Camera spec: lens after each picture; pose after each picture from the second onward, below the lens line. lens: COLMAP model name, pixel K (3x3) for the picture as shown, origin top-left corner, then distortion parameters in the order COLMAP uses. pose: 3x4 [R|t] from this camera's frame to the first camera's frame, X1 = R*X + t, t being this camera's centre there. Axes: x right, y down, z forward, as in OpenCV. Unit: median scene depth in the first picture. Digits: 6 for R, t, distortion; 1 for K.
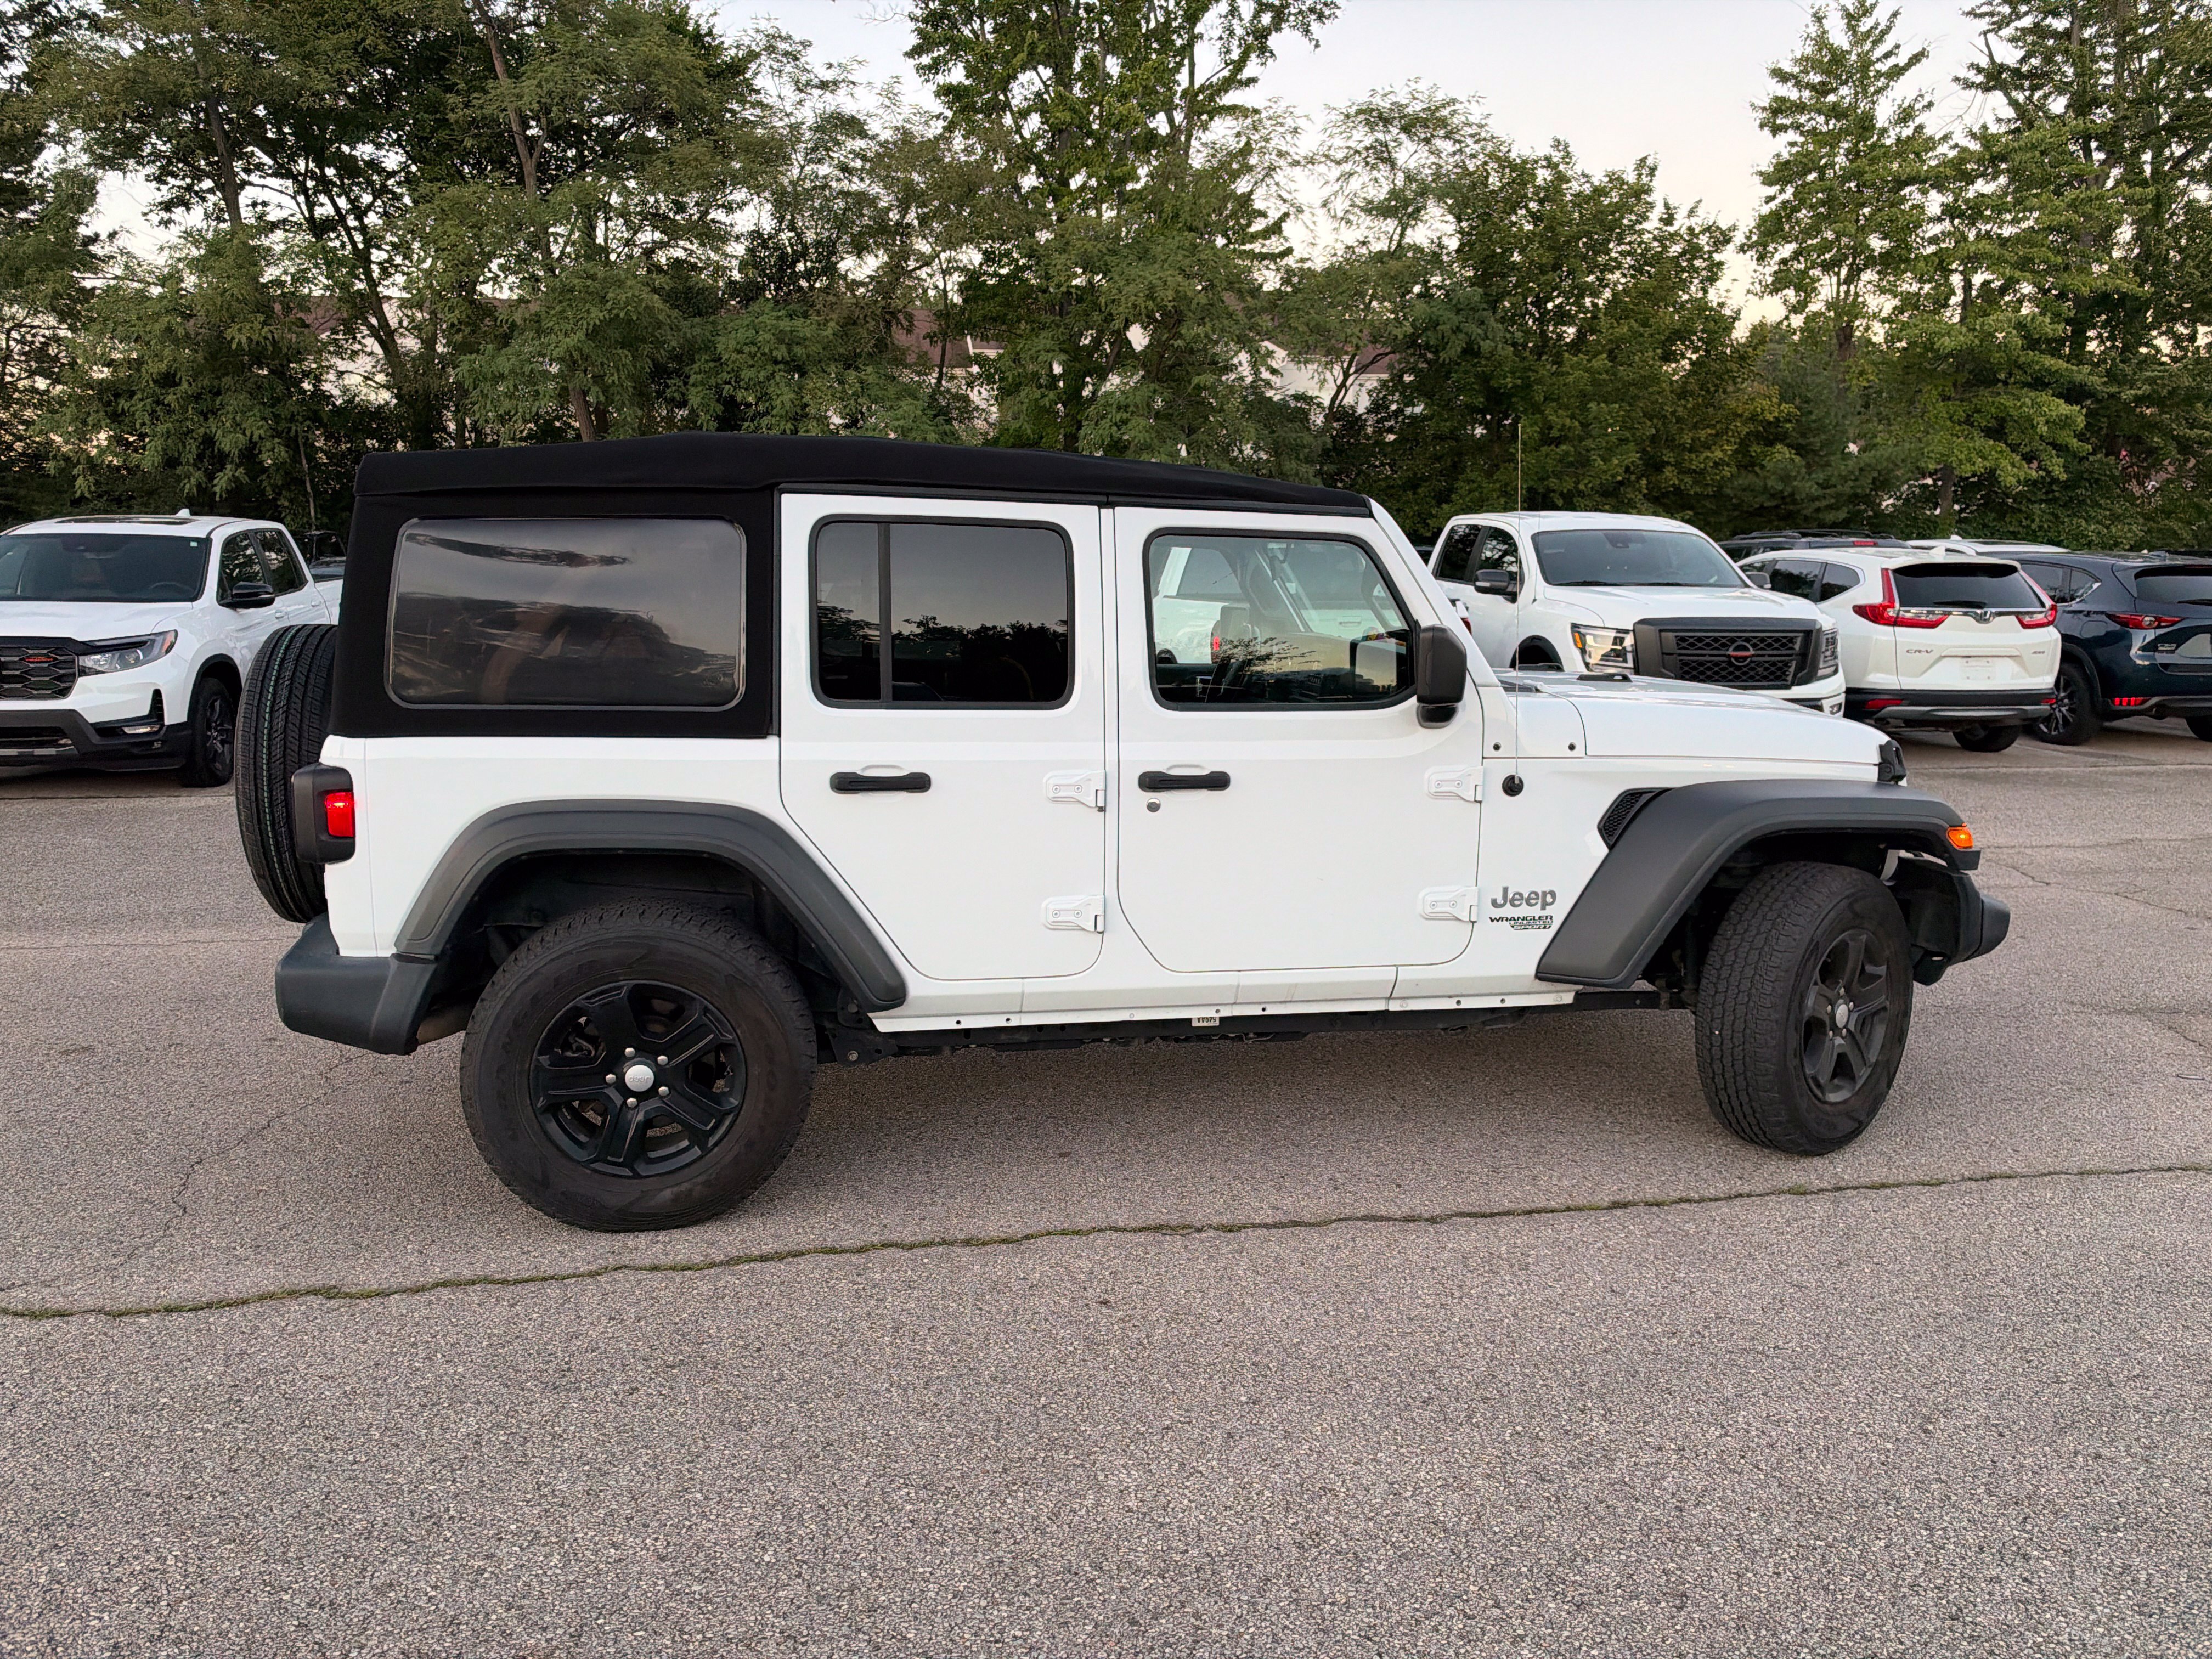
lens RADIAL K [[1607.9, 0, 1110.7], [0, 1607.9, 843.6], [0, 0, 1]] dist [0.014340, -0.034894]
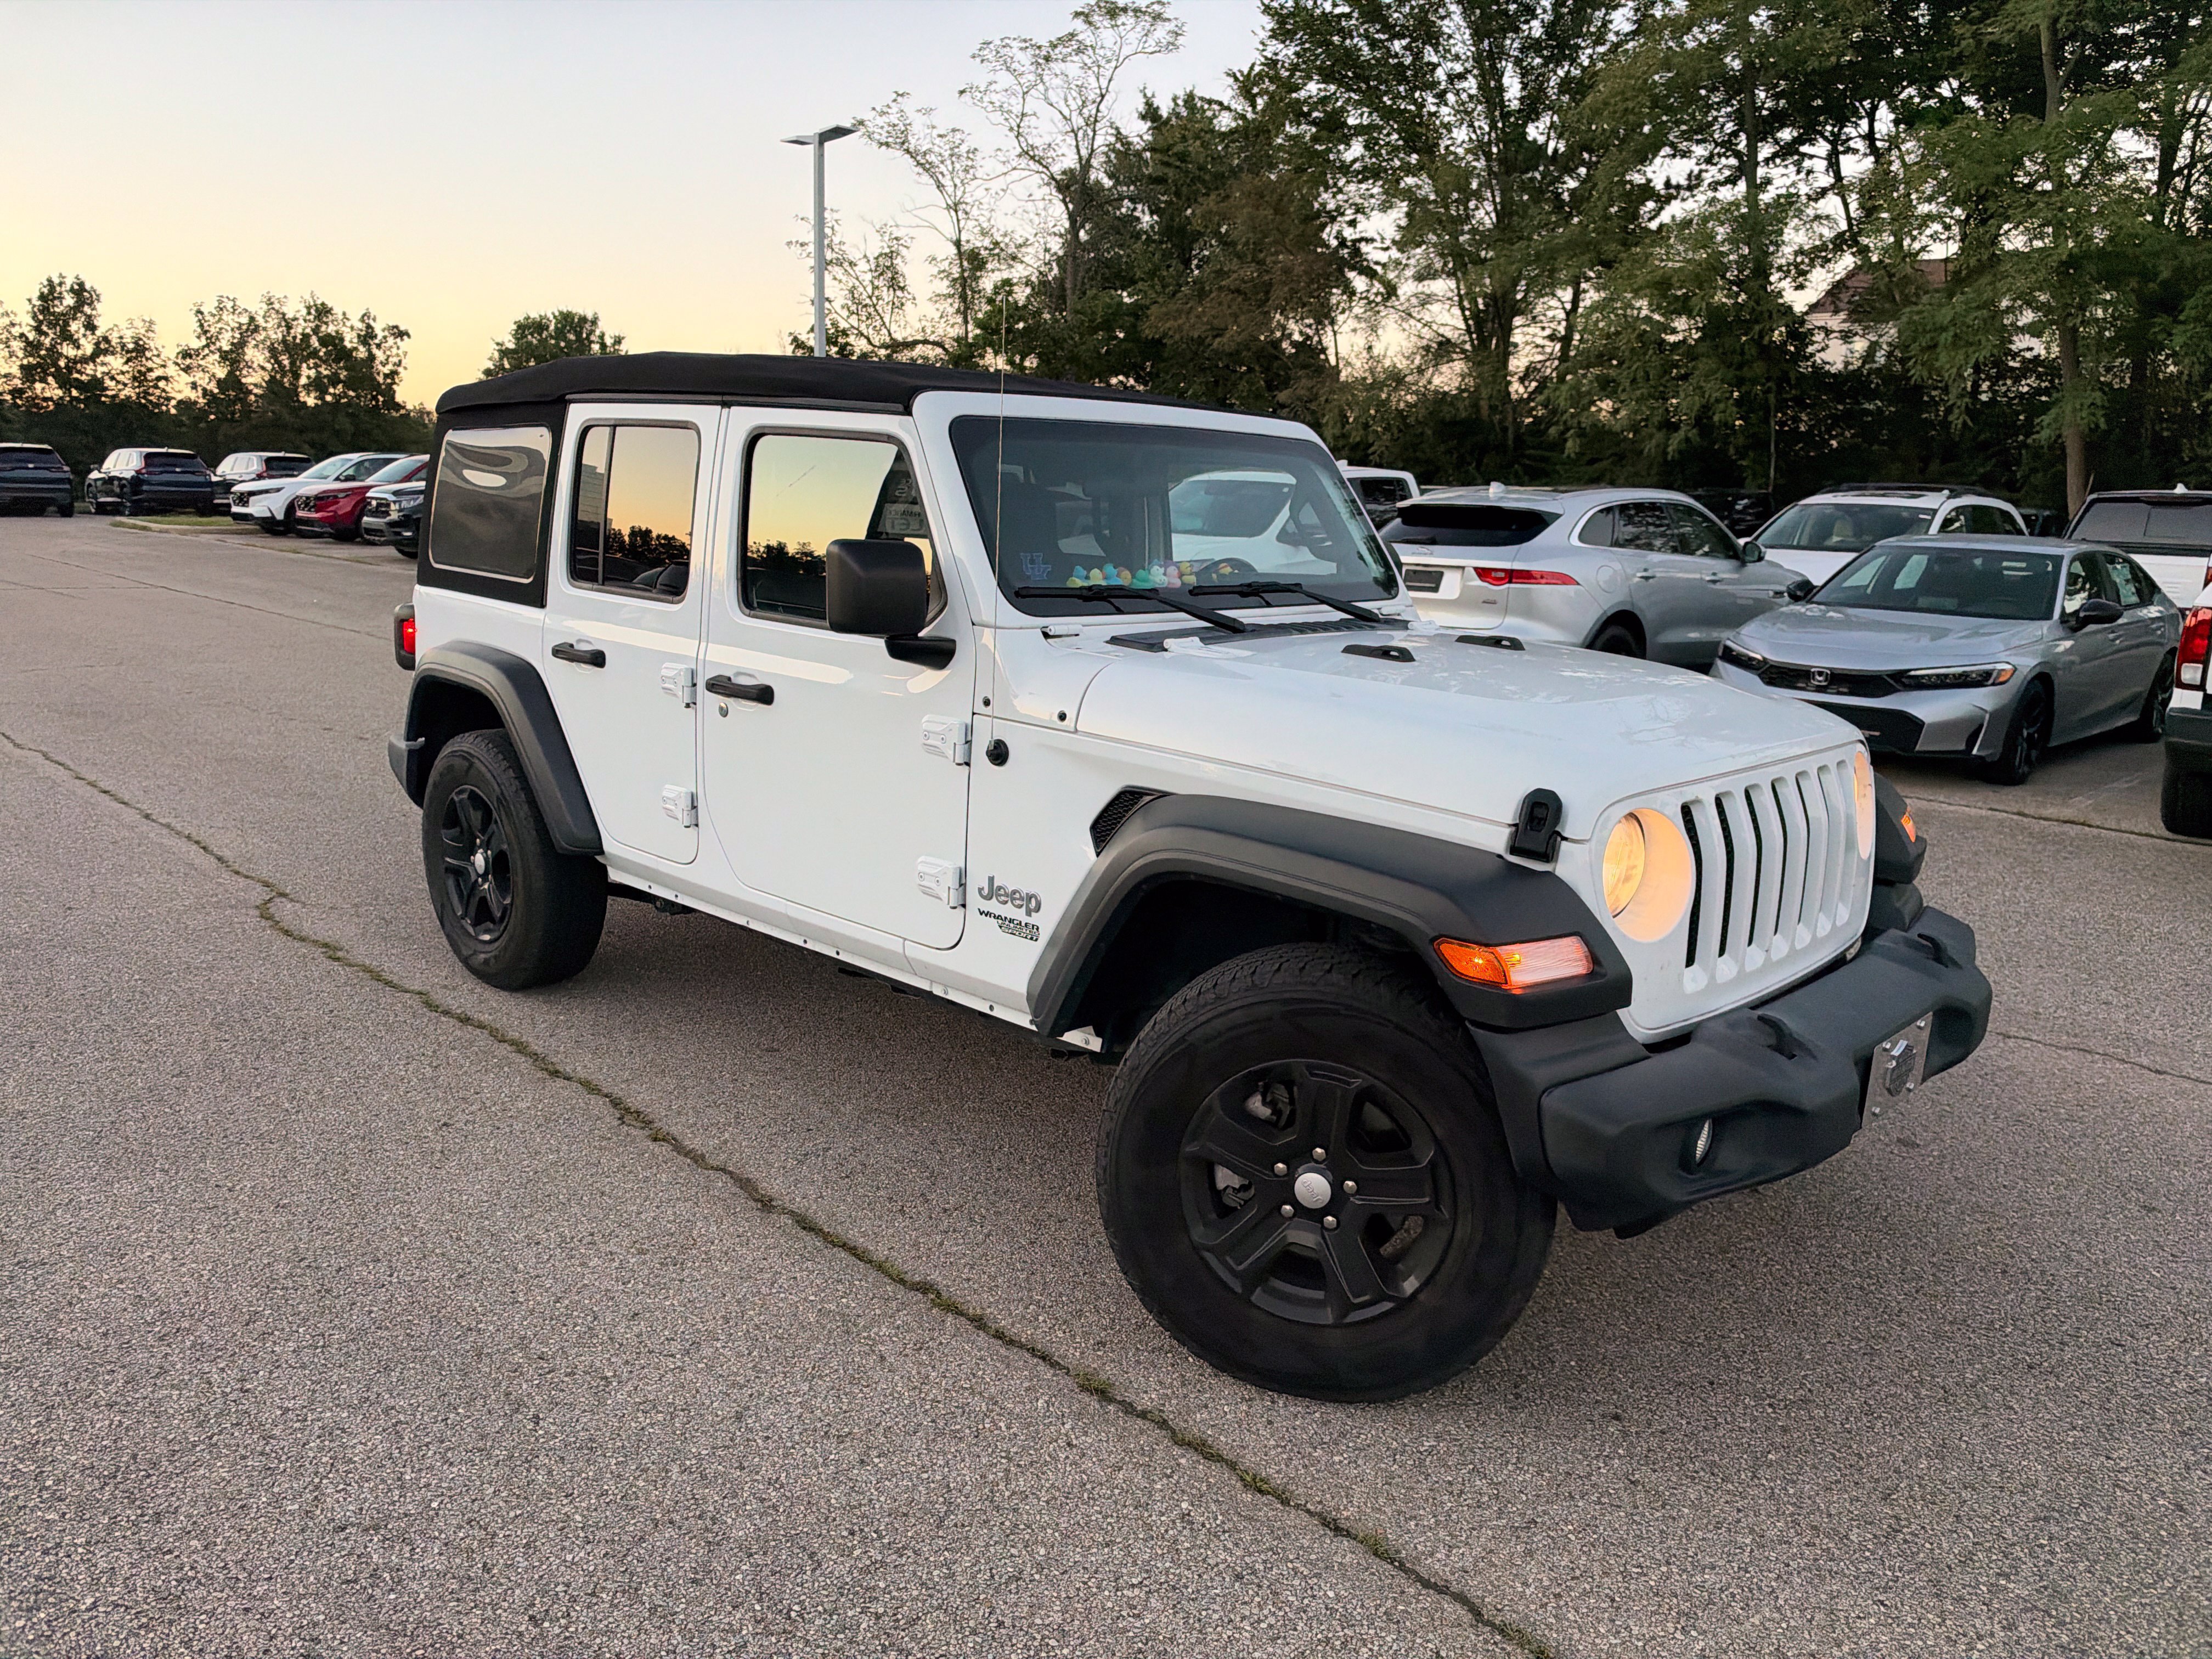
lens RADIAL K [[1607.9, 0, 1110.7], [0, 1607.9, 843.6], [0, 0, 1]] dist [0.014340, -0.034894]
pose [[0.576794, 0.186584, -0.795296, 0.129849], [-0.172458, 0.979436, 0.104709, -0.011748], [0.798478, 0.076760, 0.597110, 0.080170]]
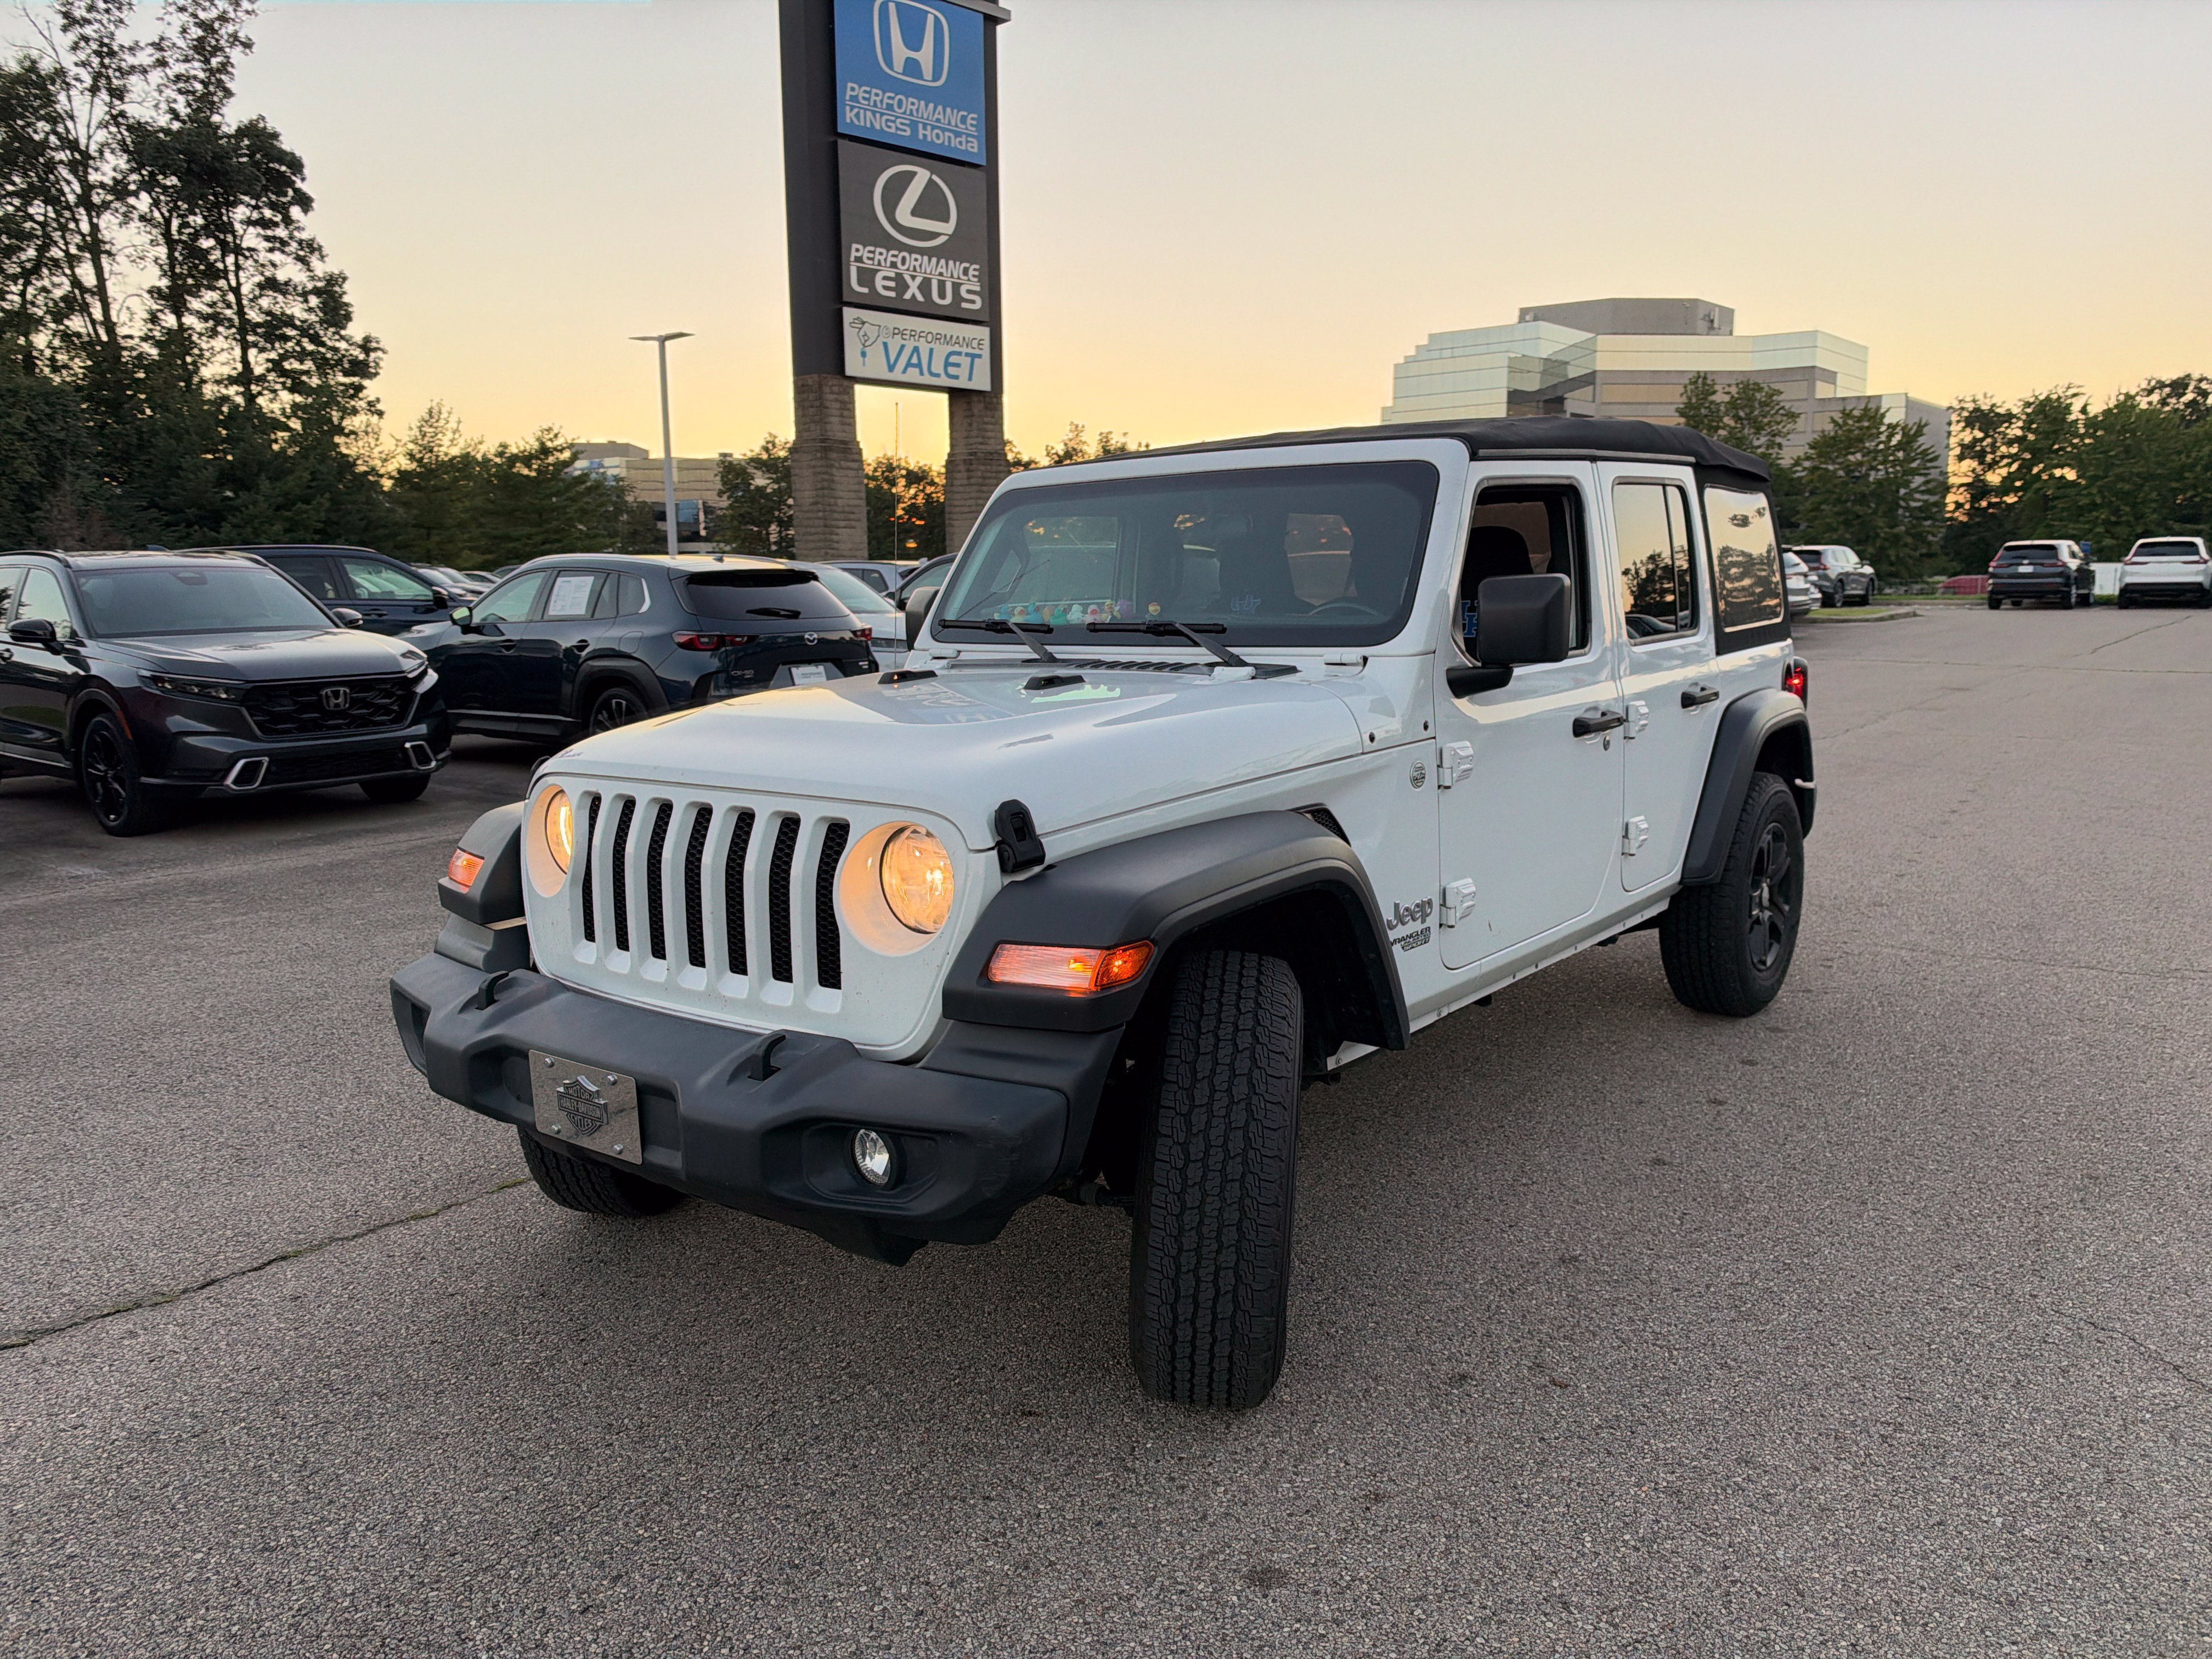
lens RADIAL K [[1597.2, 0, 1106.0], [0, 1597.2, 829.5], [0, 0, 1]] dist [0.008718, -0.029502]
pose [[-0.748328, 0.113873, -0.653482, 0.117931], [-0.100729, 0.954222, 0.281627, -0.040708], [0.655637, 0.276574, -0.702600, 0.258534]]
